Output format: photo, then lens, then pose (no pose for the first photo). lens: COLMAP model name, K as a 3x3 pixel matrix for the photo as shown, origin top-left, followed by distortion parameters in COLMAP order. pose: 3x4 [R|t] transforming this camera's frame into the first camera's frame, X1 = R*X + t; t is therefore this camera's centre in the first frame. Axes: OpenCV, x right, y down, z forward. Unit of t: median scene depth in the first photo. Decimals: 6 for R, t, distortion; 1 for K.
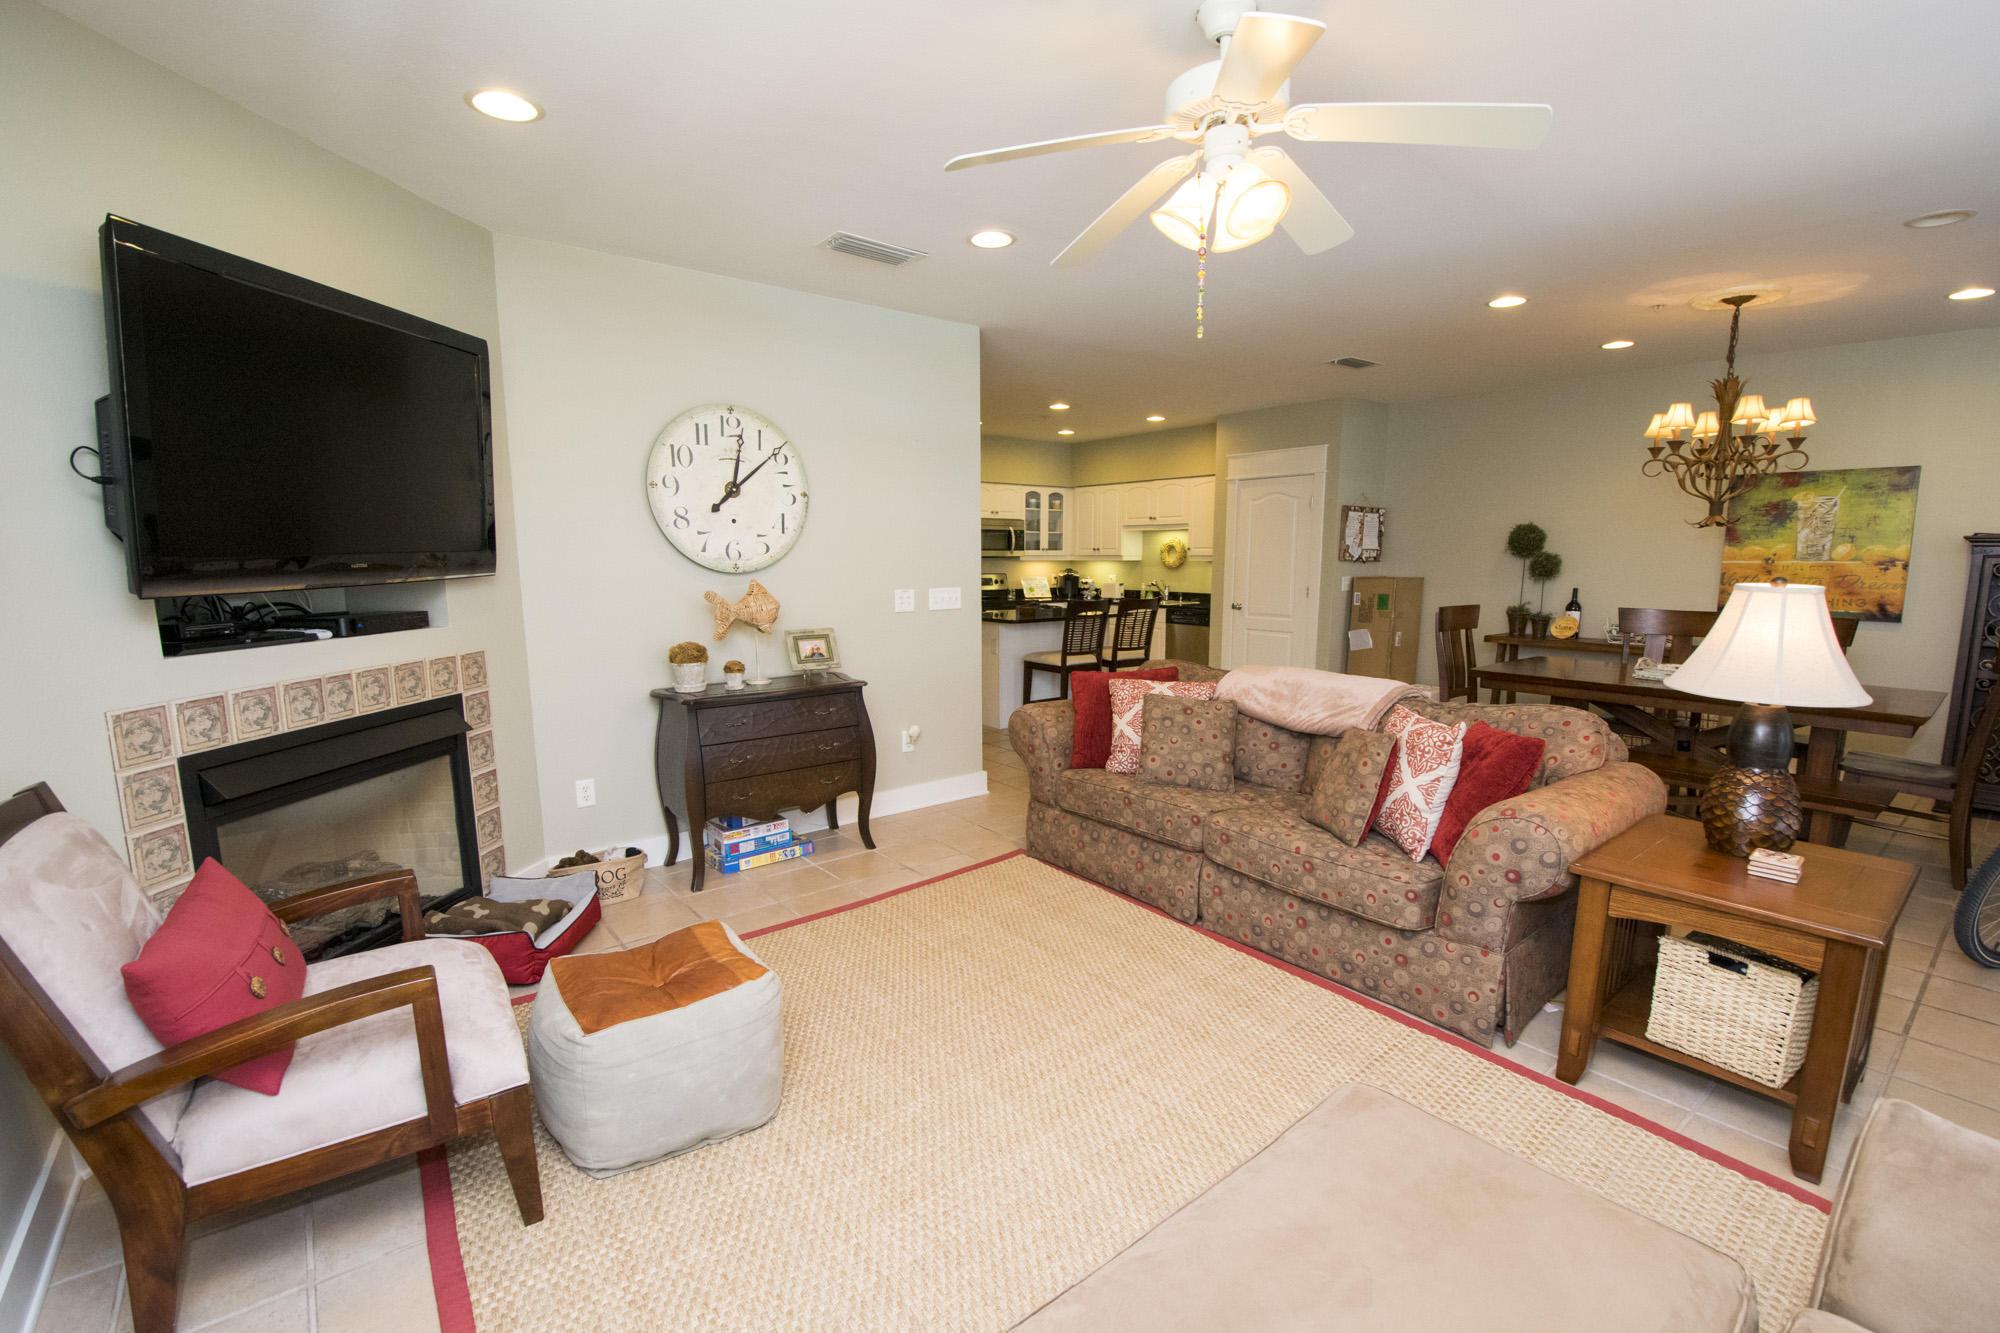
lens RADIAL K [[863.3, 0, 1001.2], [0, 863.3, 688.9], [0, 0, 1]] dist [-0.028675, -0.000748]
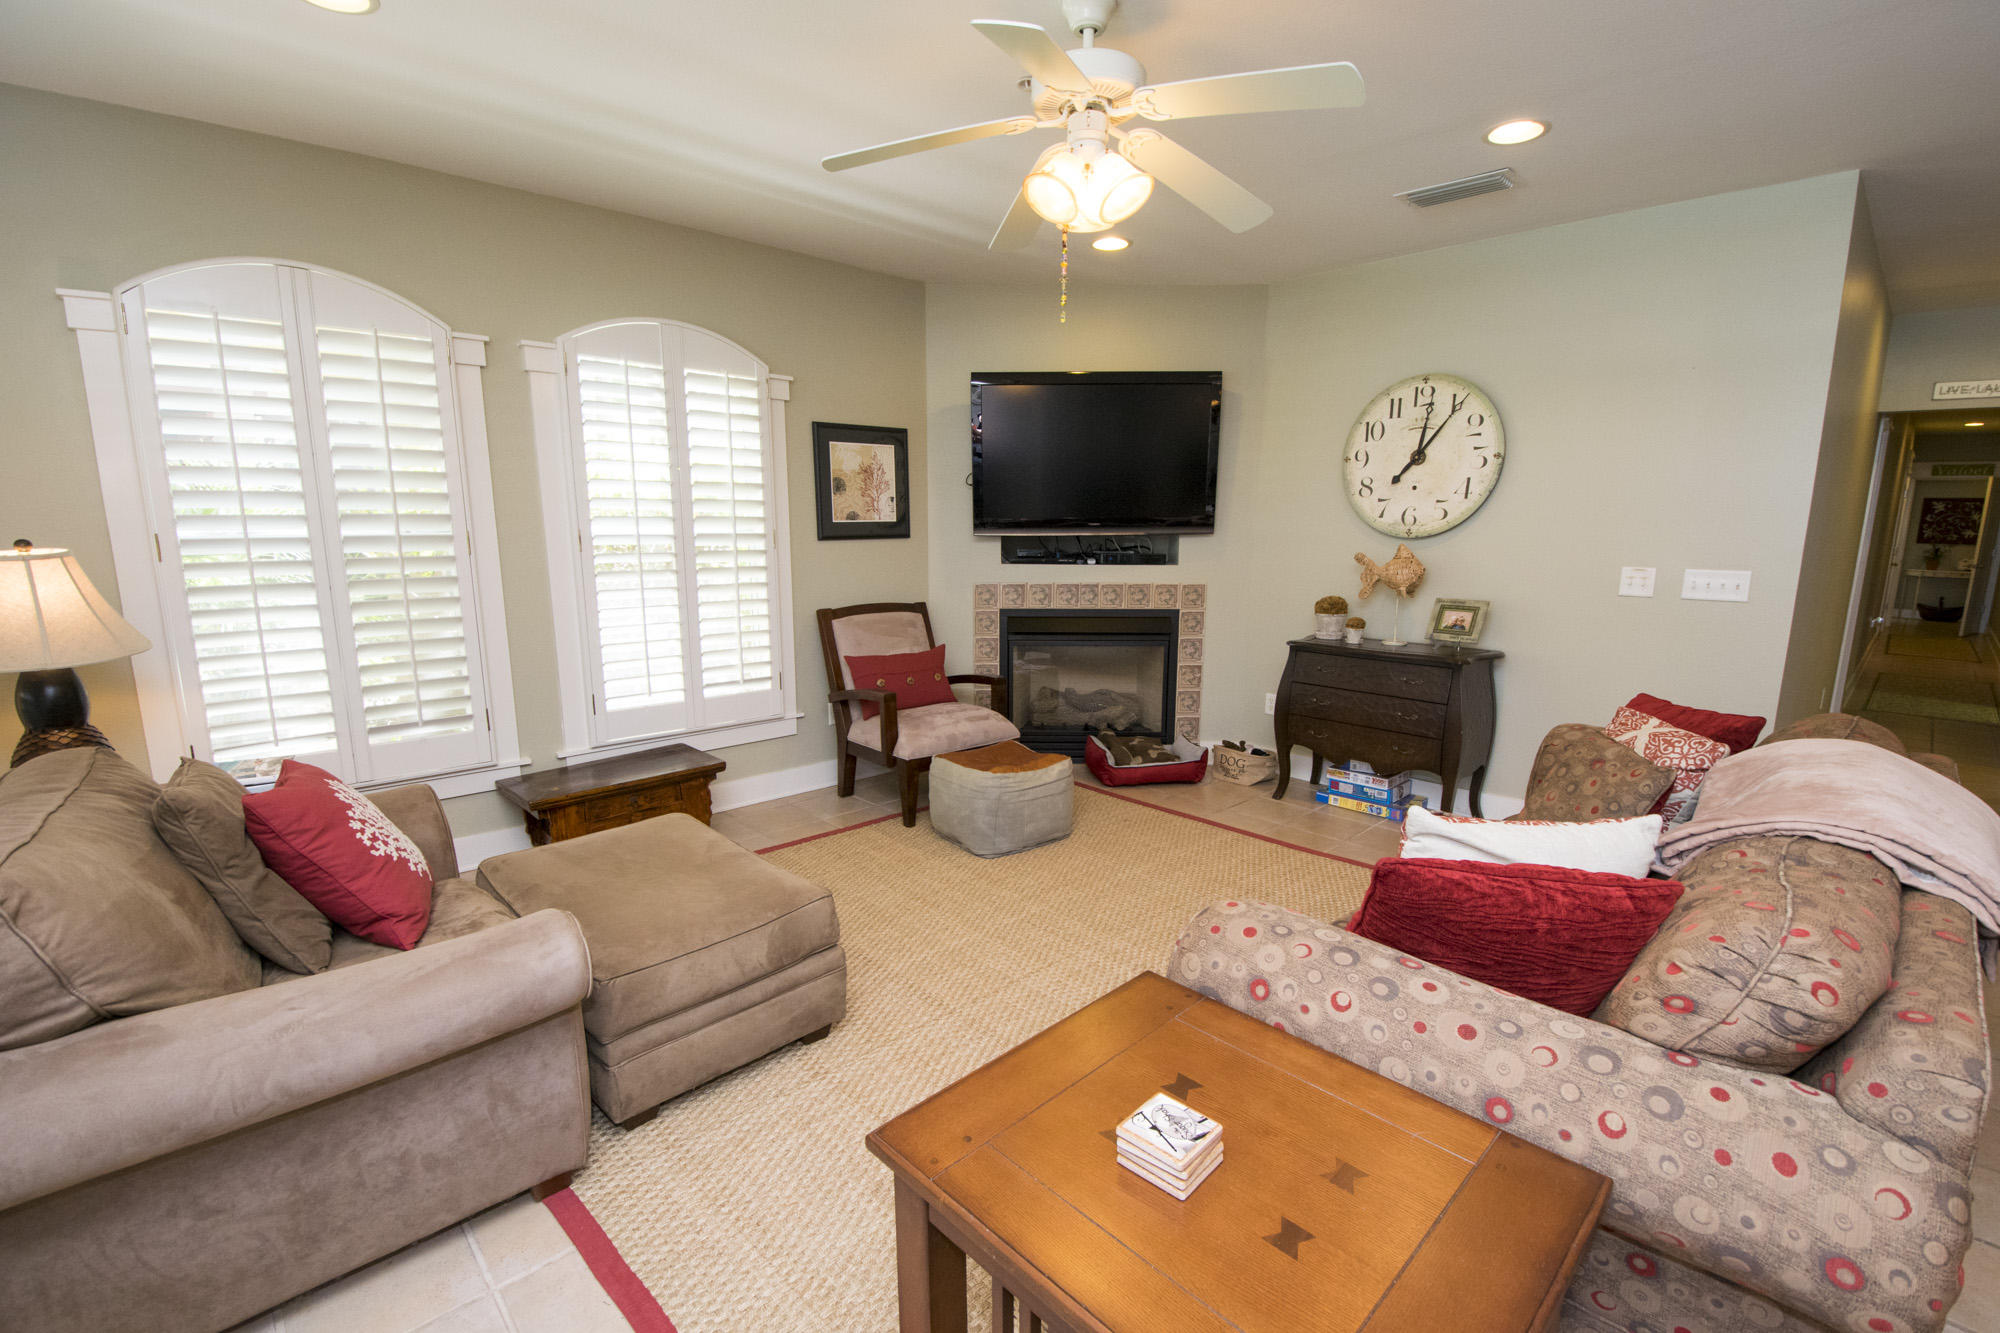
lens RADIAL K [[863.3, 0, 1001.2], [0, 863.3, 688.9], [0, 0, 1]] dist [-0.028675, -0.000748]
pose [[0.065982, 0.187694, -0.980009, 0.732445], [-0.155882, 0.972029, 0.175671, -0.063921], [0.985569, 0.141175, 0.093395, 0.453149]]
